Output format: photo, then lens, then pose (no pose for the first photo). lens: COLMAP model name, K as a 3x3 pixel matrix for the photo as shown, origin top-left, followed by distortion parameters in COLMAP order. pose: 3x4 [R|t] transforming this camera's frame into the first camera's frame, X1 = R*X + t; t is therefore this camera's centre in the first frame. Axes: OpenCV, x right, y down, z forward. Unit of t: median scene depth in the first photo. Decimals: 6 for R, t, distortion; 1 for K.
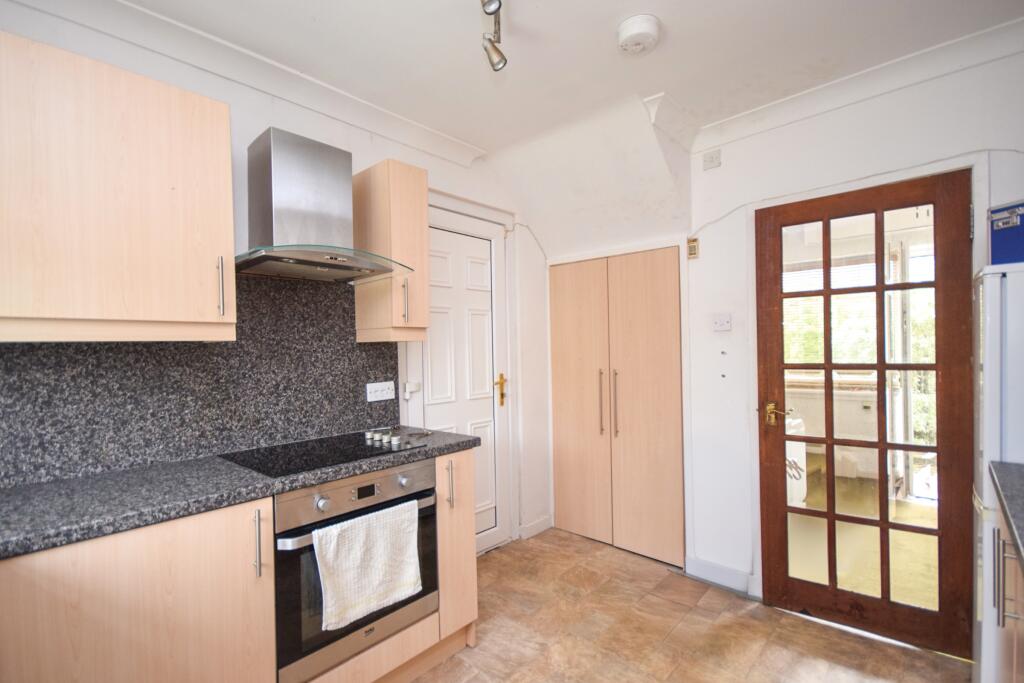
lens RADIAL K [[457.7, 0, 507.6], [0, 457.7, 348.6], [0, 0, 1]] dist [-0.023807, -0.000031]
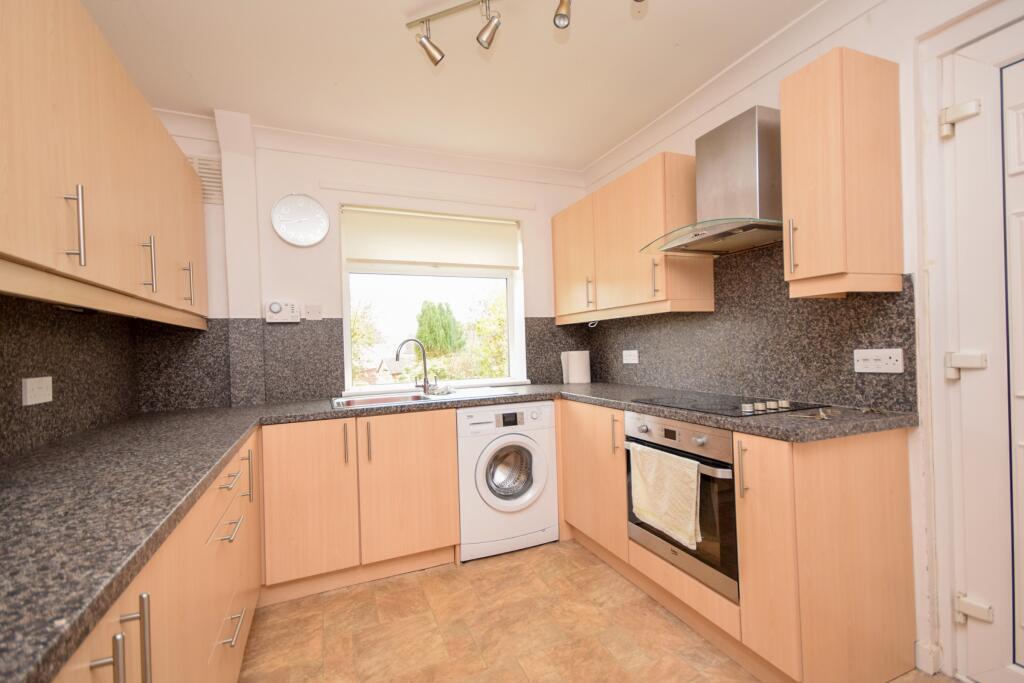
lens RADIAL K [[442.8, 0, 517.3], [0, 442.8, 346.5], [0, 0, 1]] dist [-0.000006, 0.000016]
pose [[-0.399209, 0.041058, -0.915940, 0.729216], [0.045903, 0.998639, 0.024758, 0.030300], [0.915710, -0.032161, -0.400550, 0.894095]]
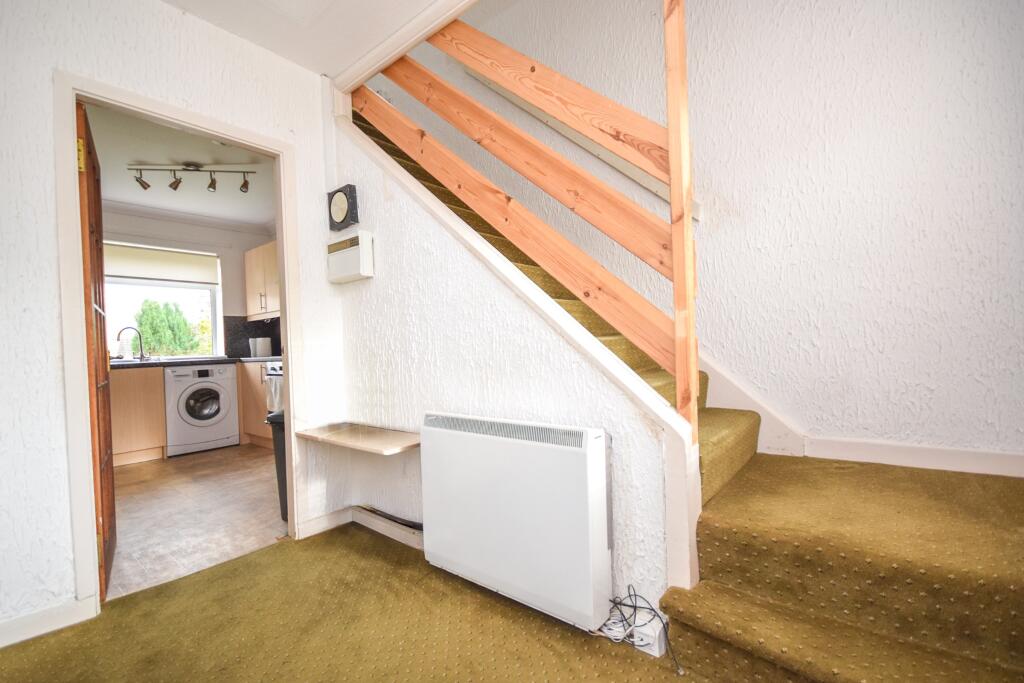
lens RADIAL K [[442.8, 0, 517.3], [0, 442.8, 346.5], [0, 0, 1]] dist [-0.000006, 0.000016]
pose [[0.077516, 0.029276, -0.996561, 1.846342], [0.042143, 0.998579, 0.032613, 0.124098], [0.996100, -0.044526, 0.076172, 1.716748]]
